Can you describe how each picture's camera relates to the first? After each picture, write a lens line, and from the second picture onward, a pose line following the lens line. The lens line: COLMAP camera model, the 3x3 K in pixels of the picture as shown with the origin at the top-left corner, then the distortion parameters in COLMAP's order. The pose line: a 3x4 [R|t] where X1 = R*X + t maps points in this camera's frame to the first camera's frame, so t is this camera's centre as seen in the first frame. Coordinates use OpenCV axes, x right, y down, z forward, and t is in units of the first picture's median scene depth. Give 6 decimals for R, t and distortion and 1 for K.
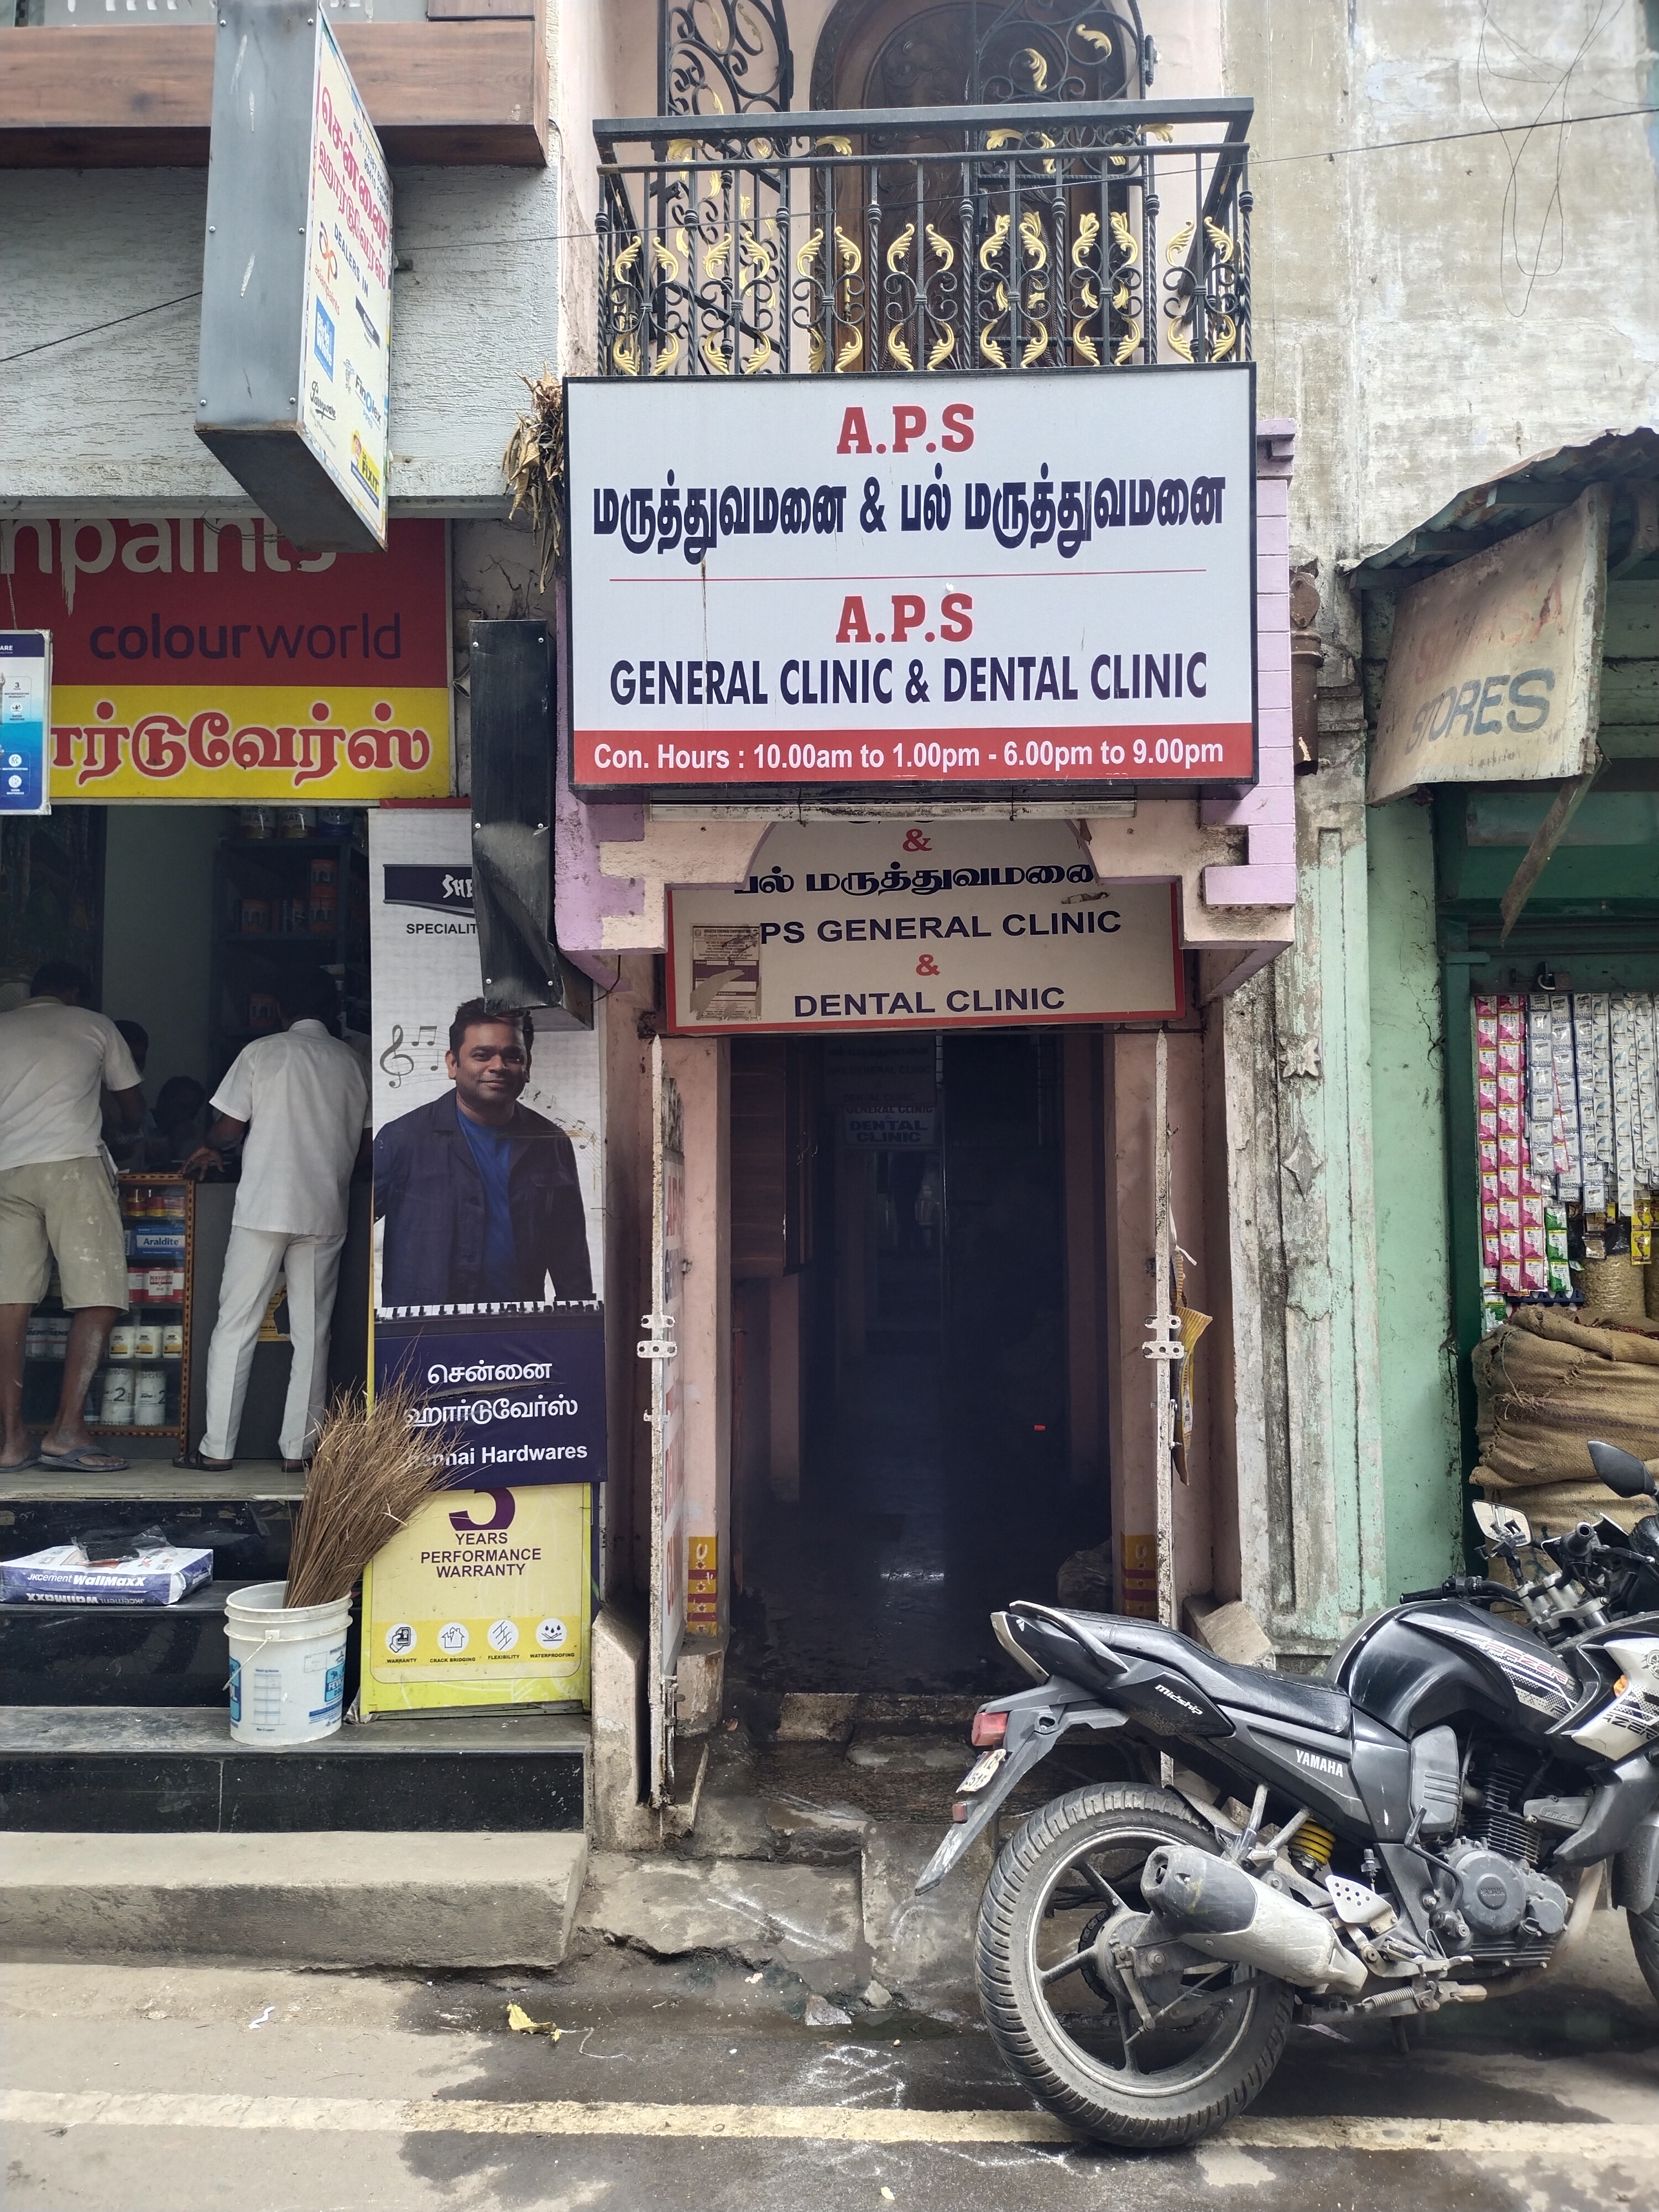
lens RADIAL K [[1626.1, 0, 831.7], [0, 1626.1, 1099.8], [0, 0, 1]] dist [0.096903, -0.166106]
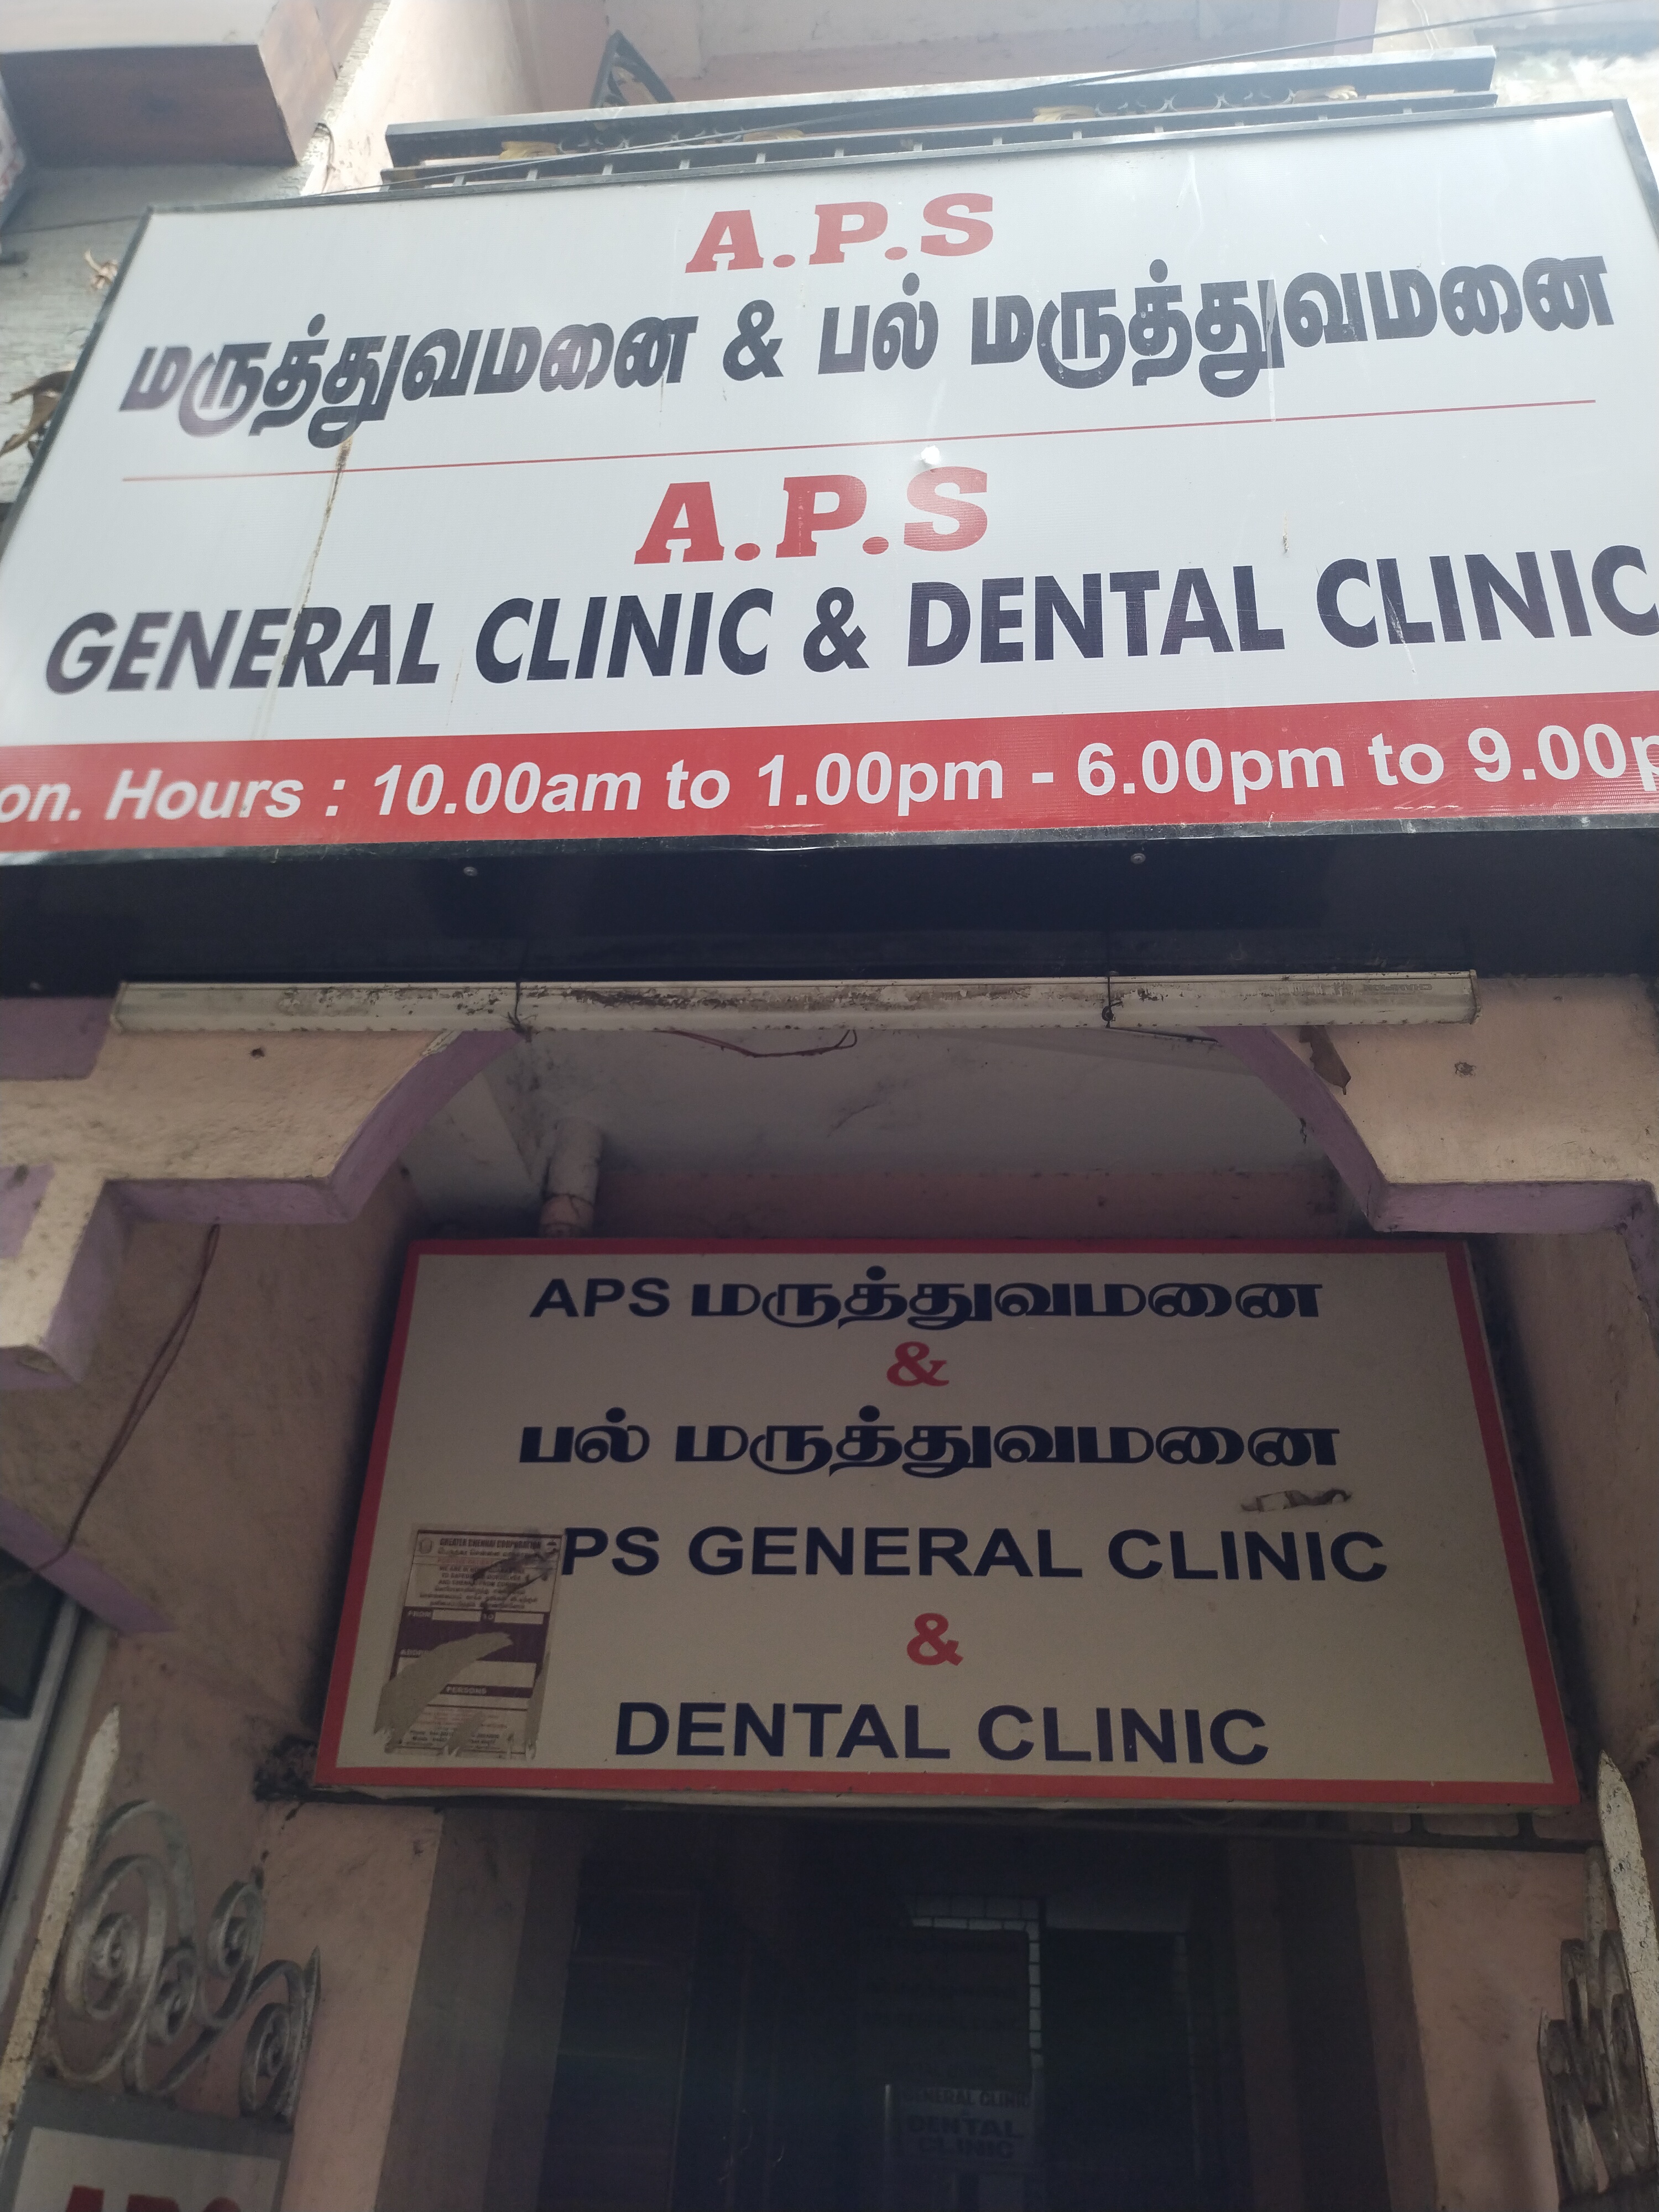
lens RADIAL K [[1626.1, 0, 831.7], [0, 1626.1, 1099.8], [0, 0, 1]] dist [0.096903, -0.166106]
pose [[0.996954, 0.021670, -0.074916, 0.077630], [-0.057309, 0.855086, -0.515310, 0.024846], [0.052893, 0.518034, 0.853723, 0.706581]]
